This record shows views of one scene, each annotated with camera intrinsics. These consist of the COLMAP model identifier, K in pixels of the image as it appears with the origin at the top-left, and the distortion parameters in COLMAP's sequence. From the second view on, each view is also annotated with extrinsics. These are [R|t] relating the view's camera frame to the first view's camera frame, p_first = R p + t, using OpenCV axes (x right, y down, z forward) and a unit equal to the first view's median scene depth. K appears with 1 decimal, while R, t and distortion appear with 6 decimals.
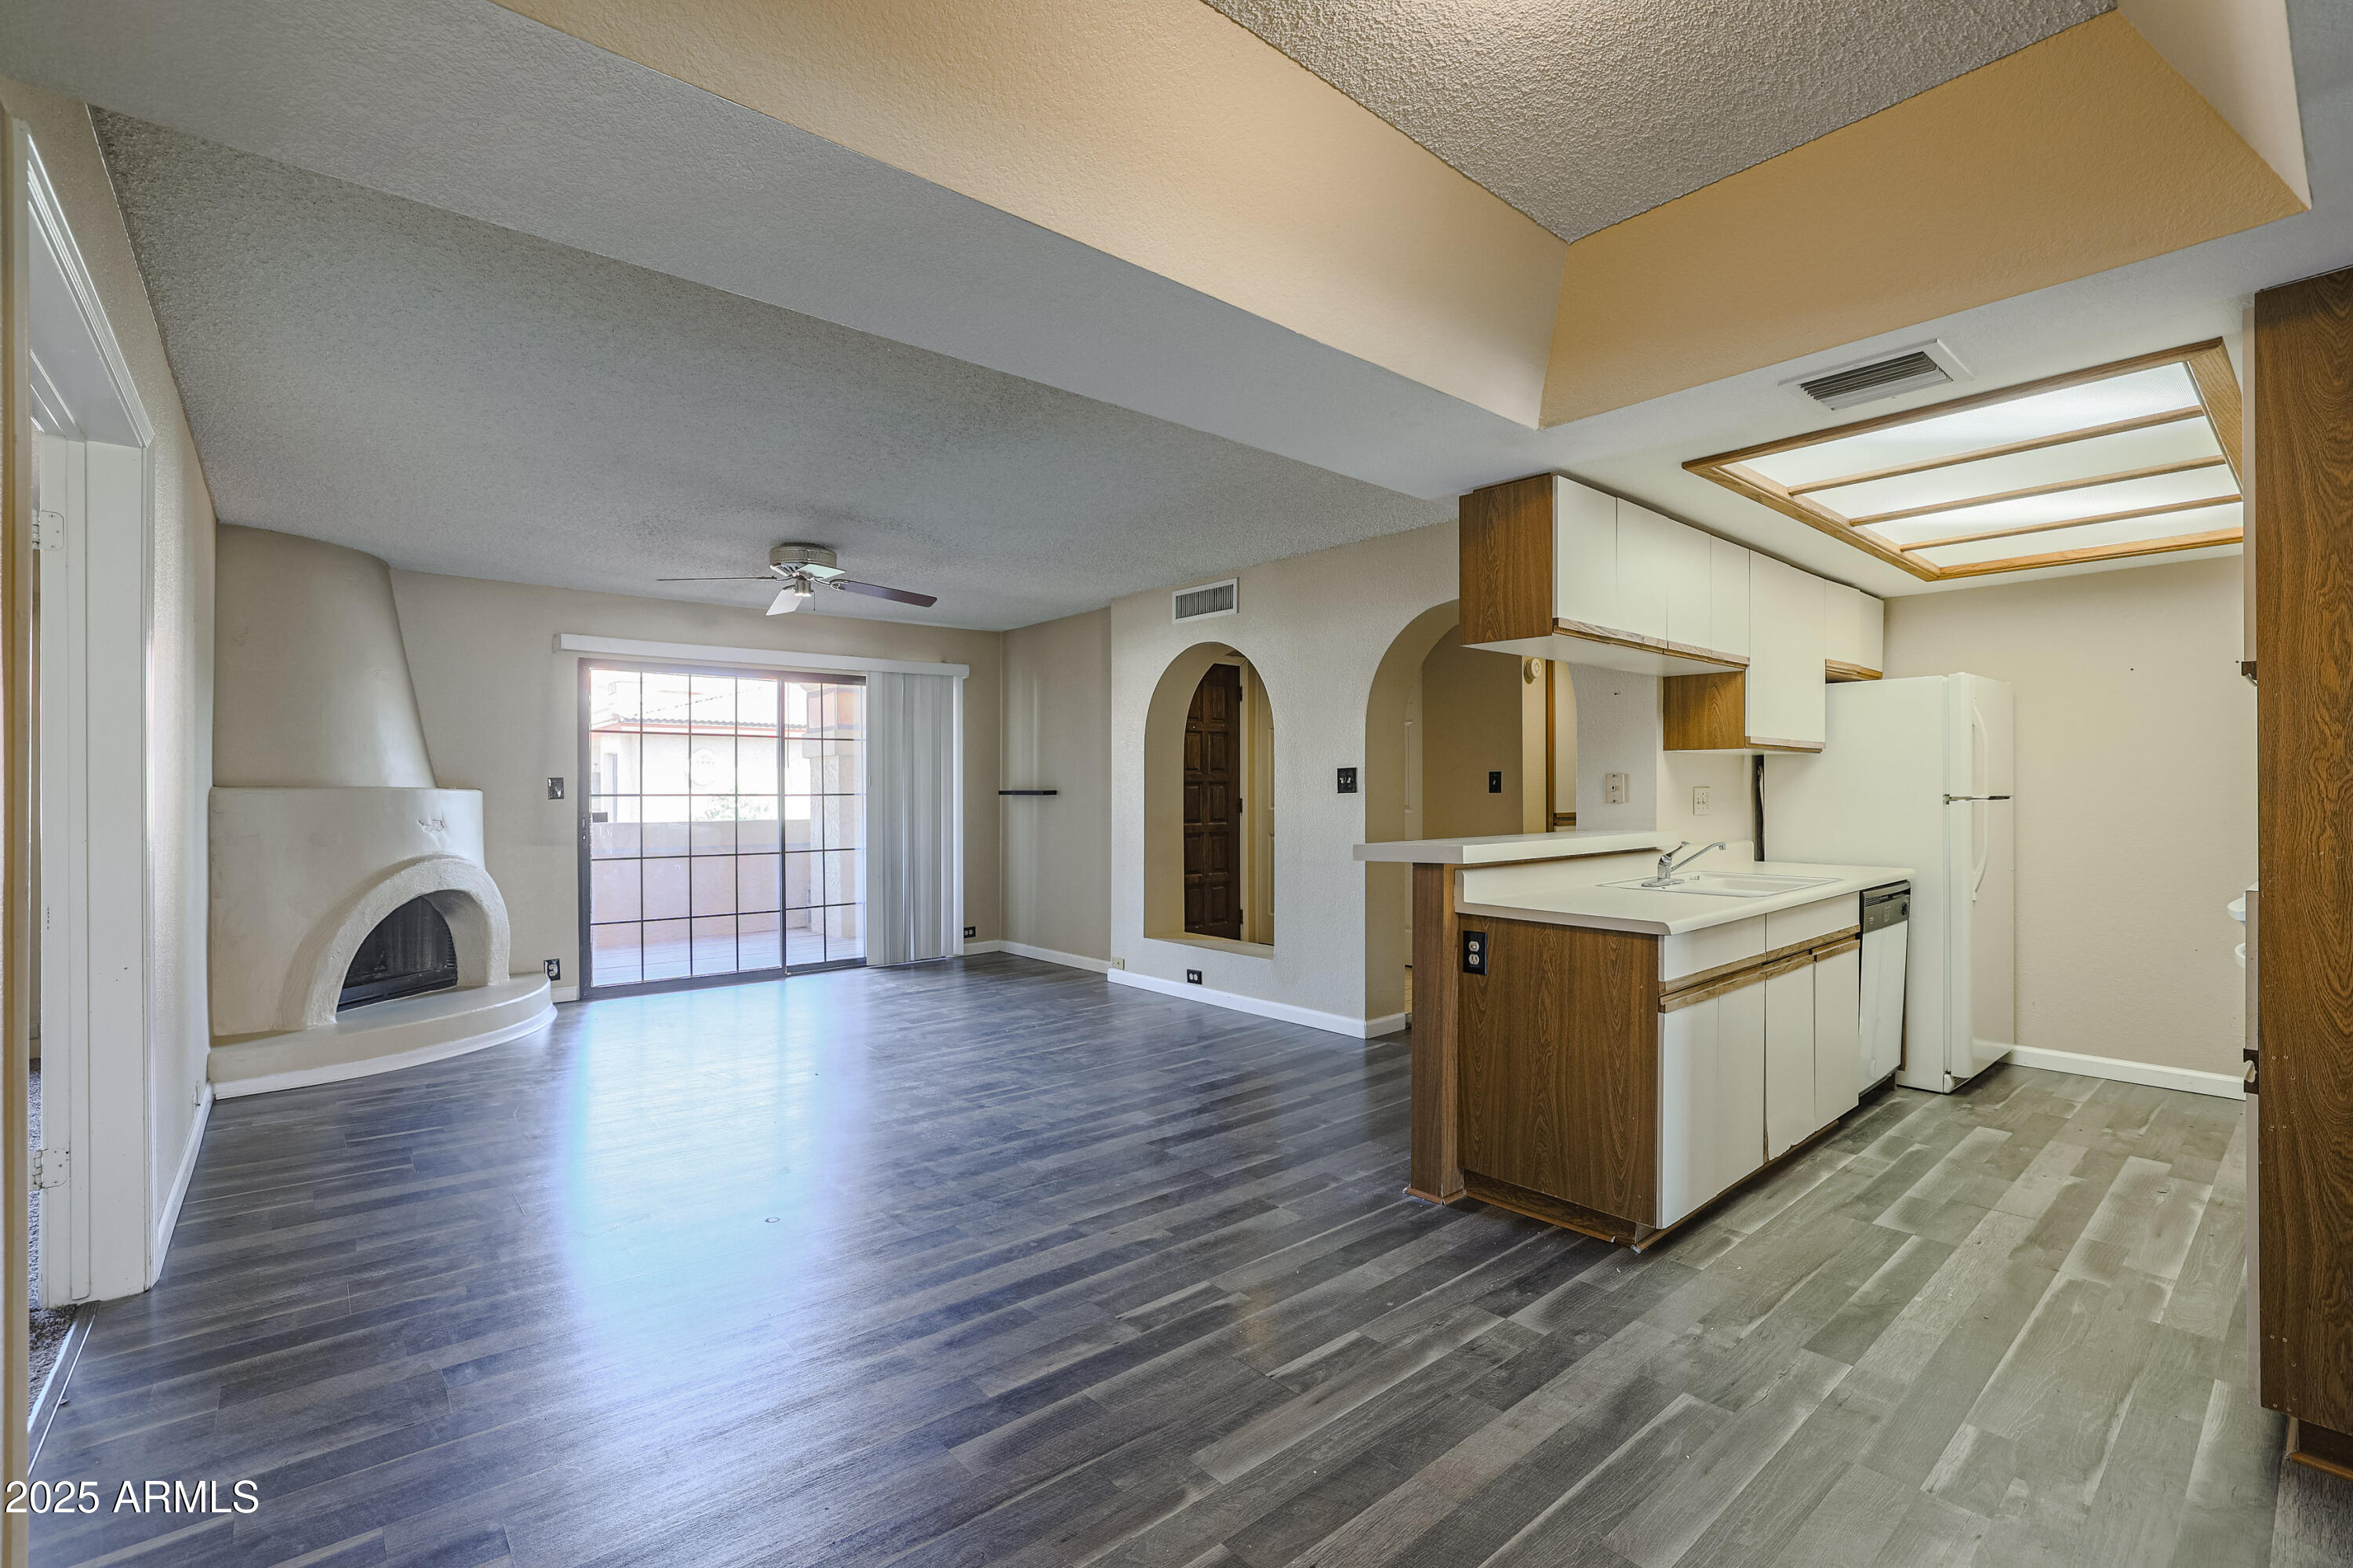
lens RADIAL K [[1050.4, 0, 1180.3], [0, 1050.4, 791.1], [0, 0, 1]] dist [-0.042959, 0.016188]
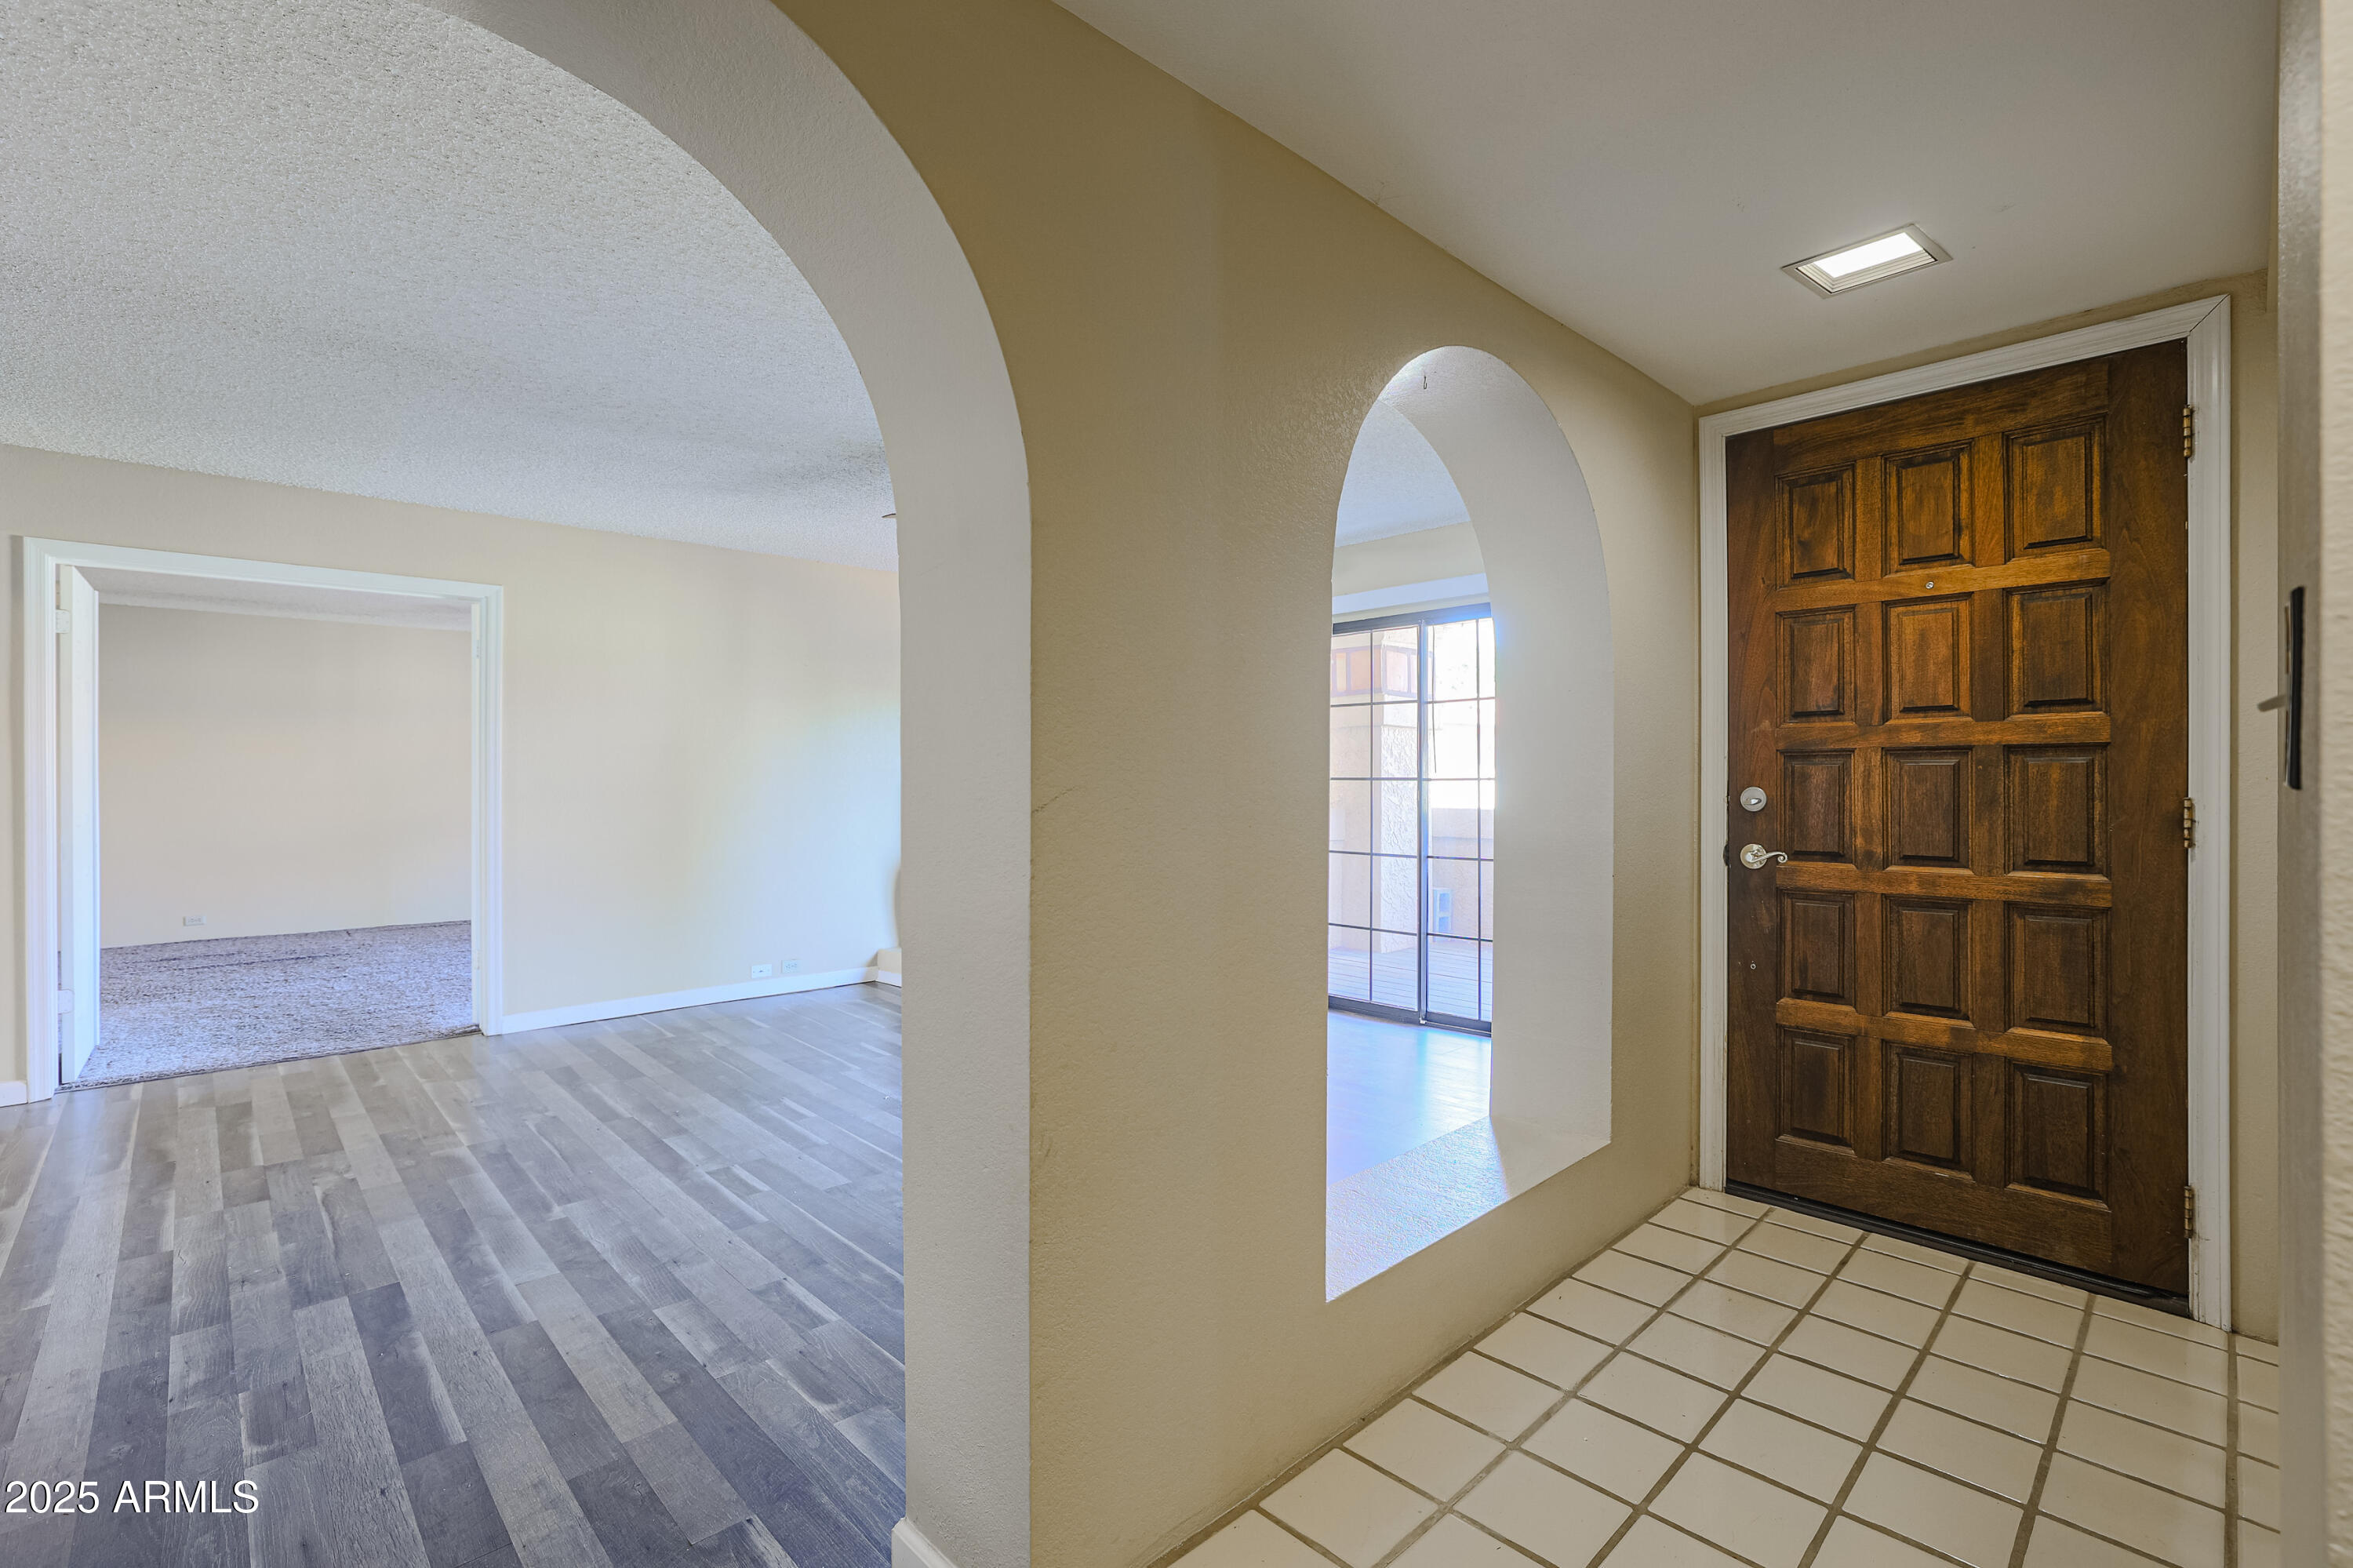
lens RADIAL K [[1050.7, 0, 1170.9], [0, 1050.7, 773.1], [0, 0, 1]] dist [-0.043123, 0.015249]
pose [[0.051326, -0.001726, -0.998680, 0.671569], [-0.001095, 0.999998, -0.001785, -0.000189], [0.998681, 0.001186, 0.051324, 1.475941]]
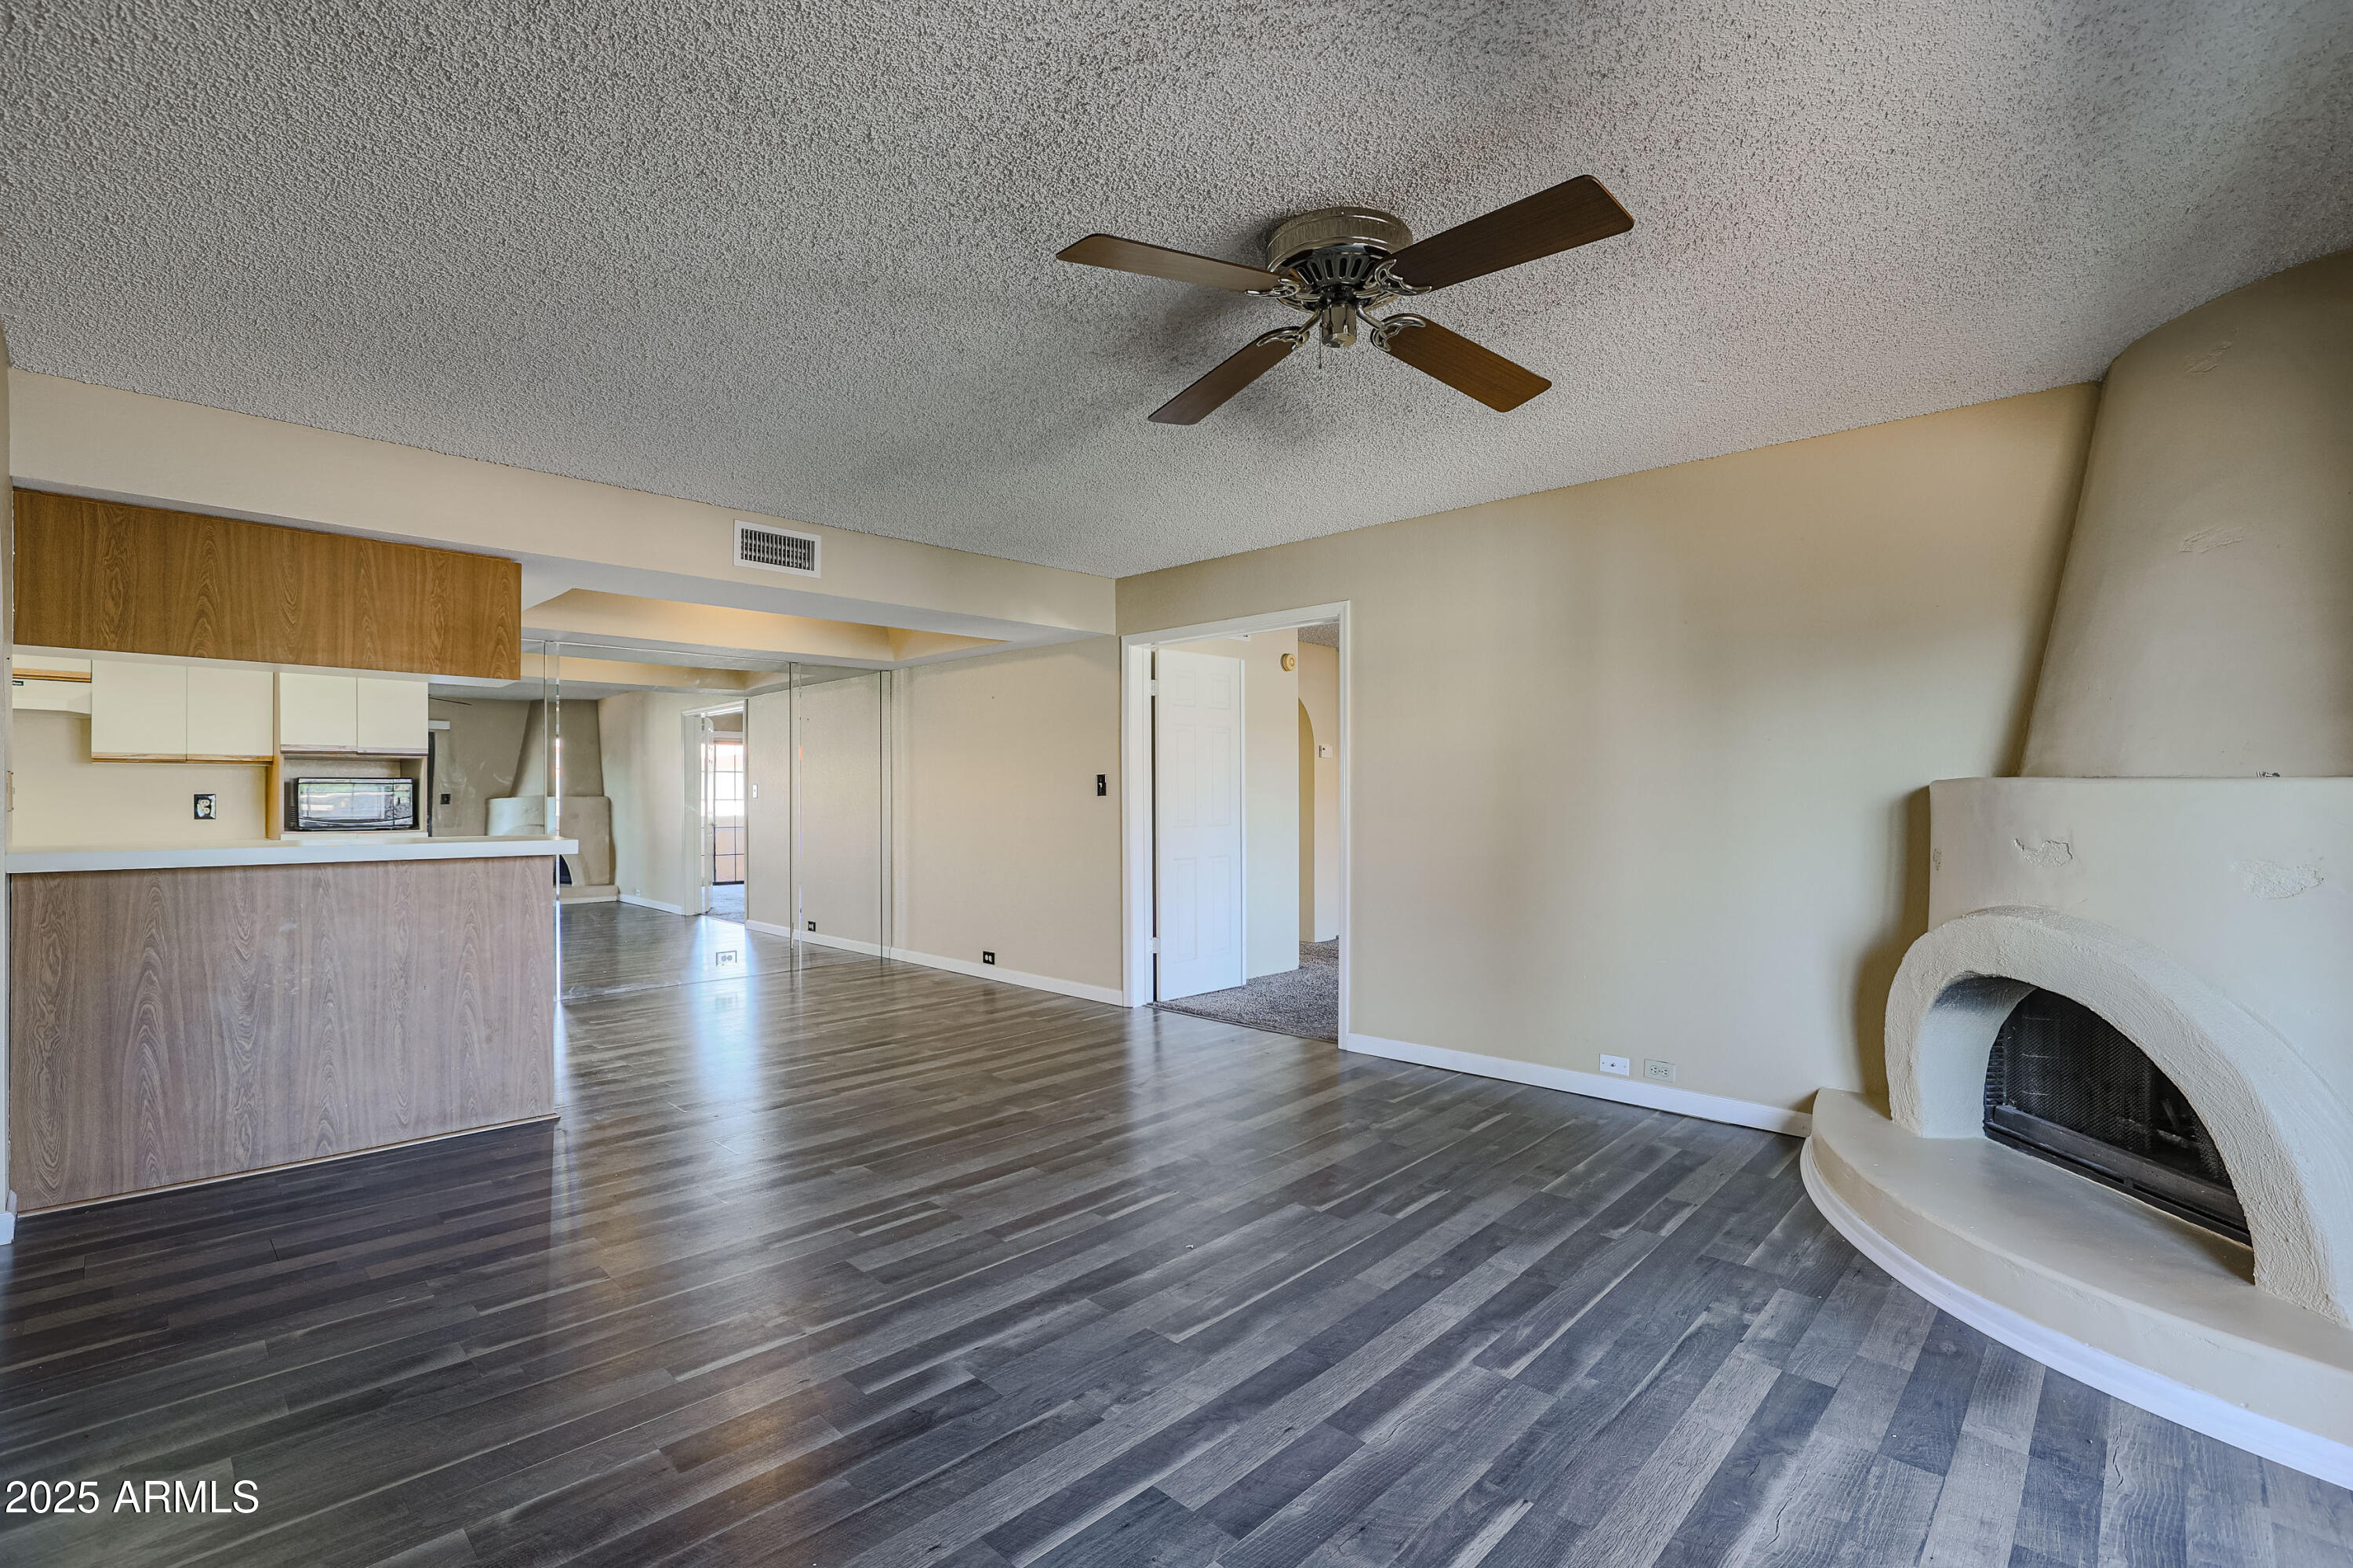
lens RADIAL K [[1050.4, 0, 1180.3], [0, 1050.4, 791.1], [0, 0, 1]] dist [-0.042959, 0.016188]
pose [[-0.995406, 0.004913, -0.095616, -0.352113], [0.005225, 0.999982, -0.003012, 0.004573], [0.095599, -0.003497, -0.995414, 1.998067]]
